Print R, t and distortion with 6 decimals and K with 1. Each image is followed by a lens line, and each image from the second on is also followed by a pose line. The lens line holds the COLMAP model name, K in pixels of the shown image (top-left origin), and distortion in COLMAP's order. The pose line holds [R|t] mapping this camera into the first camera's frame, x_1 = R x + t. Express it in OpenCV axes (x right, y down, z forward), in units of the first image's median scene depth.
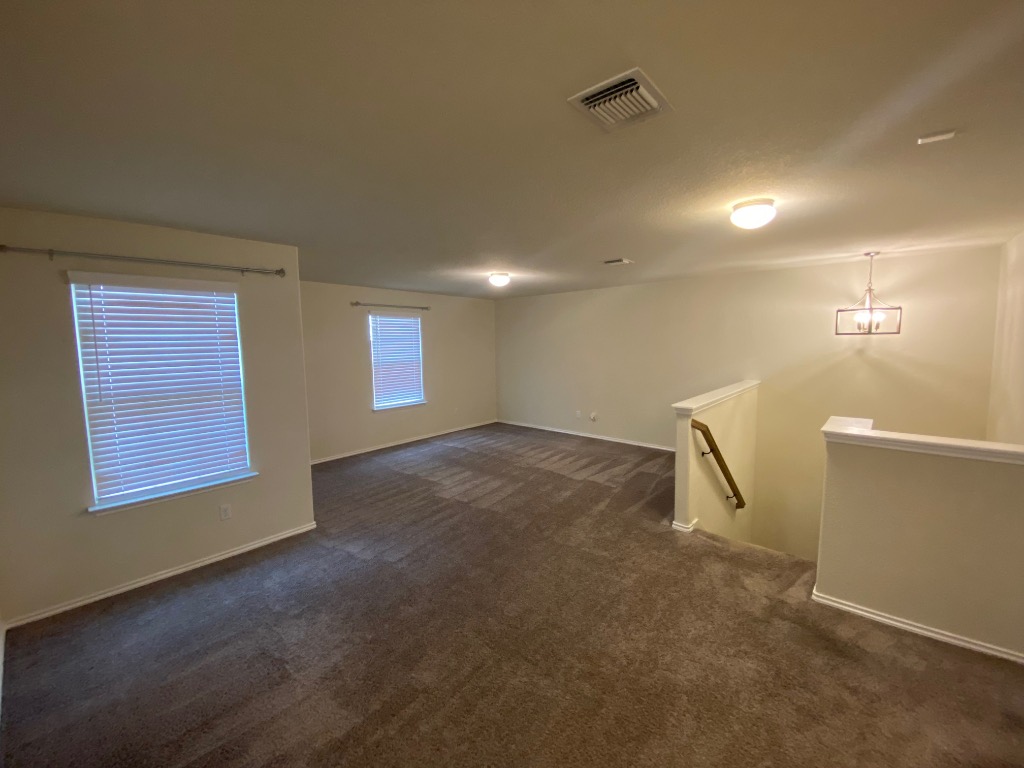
lens RADIAL K [[414.2, 0, 513.3], [0, 414.2, 383.4], [0, 0, 1]] dist [0.030596, -0.025699]
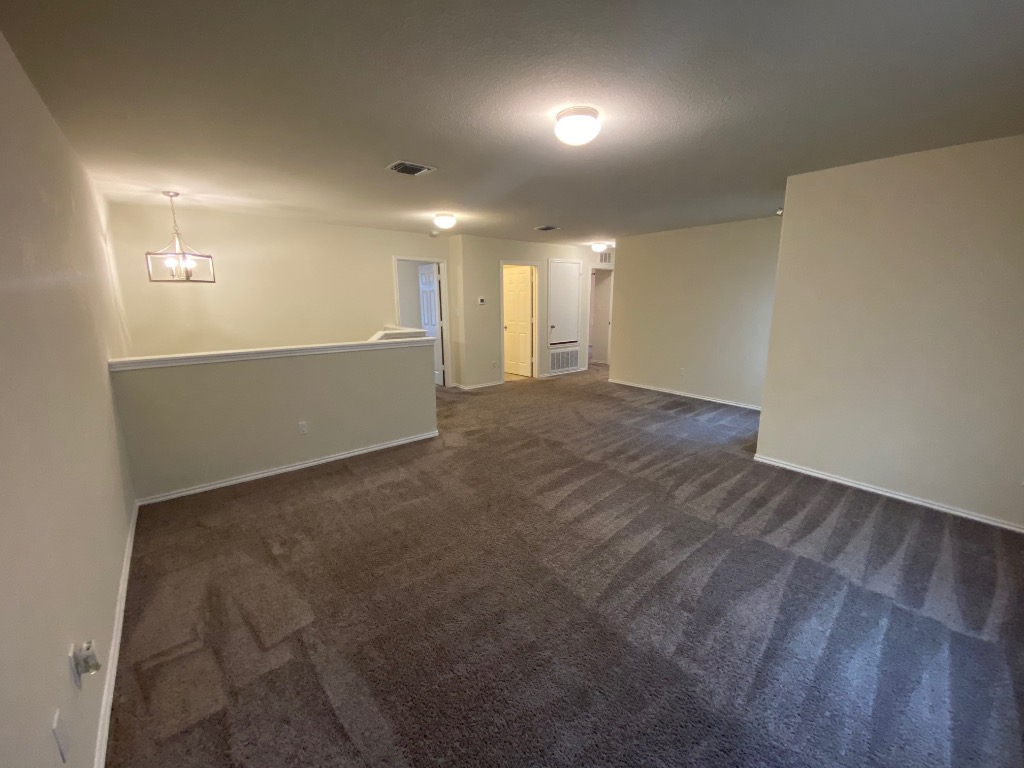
lens RADIAL K [[414.2, 0, 513.3], [0, 414.2, 383.4], [0, 0, 1]] dist [0.030596, -0.025699]
pose [[-0.981794, -0.058735, 0.180640, -0.065402], [0.003597, 0.945072, 0.326844, -0.193287], [-0.189915, 0.321543, -0.927654, 1.682681]]
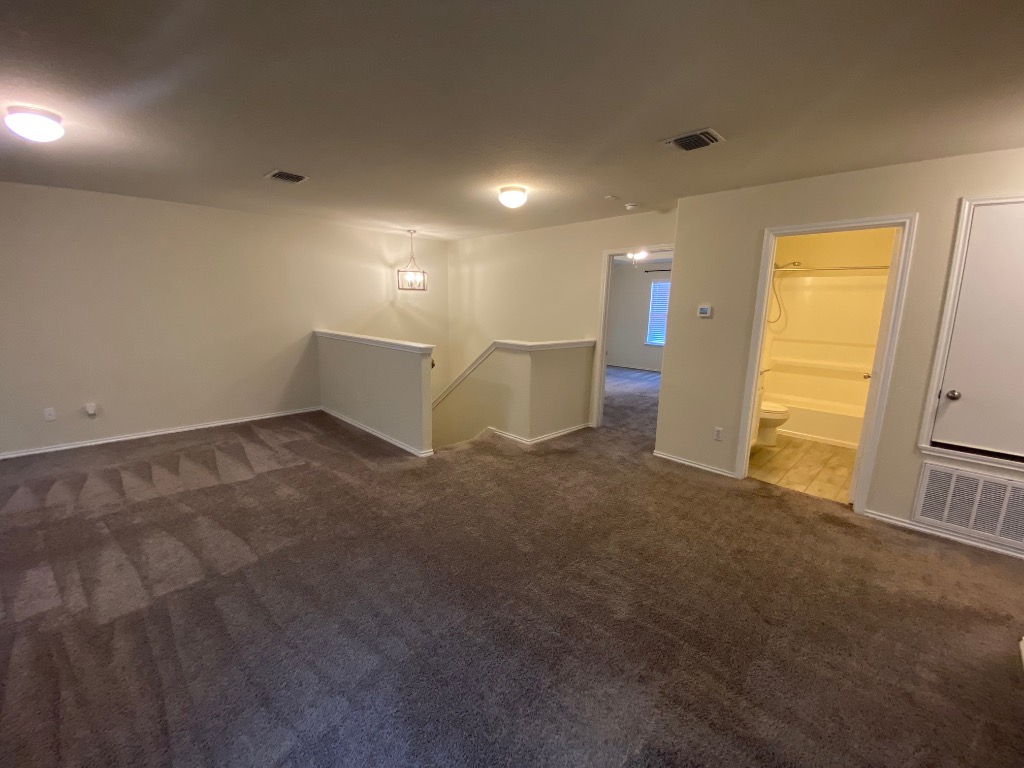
lens RADIAL K [[414.2, 0, 513.3], [0, 414.2, 383.4], [0, 0, 1]] dist [0.030596, -0.025699]
pose [[0.074191, -0.175227, 0.981729, -0.533148], [0.081108, 0.982241, 0.169189, -0.015545], [-0.993940, 0.067074, 0.087086, 0.517684]]
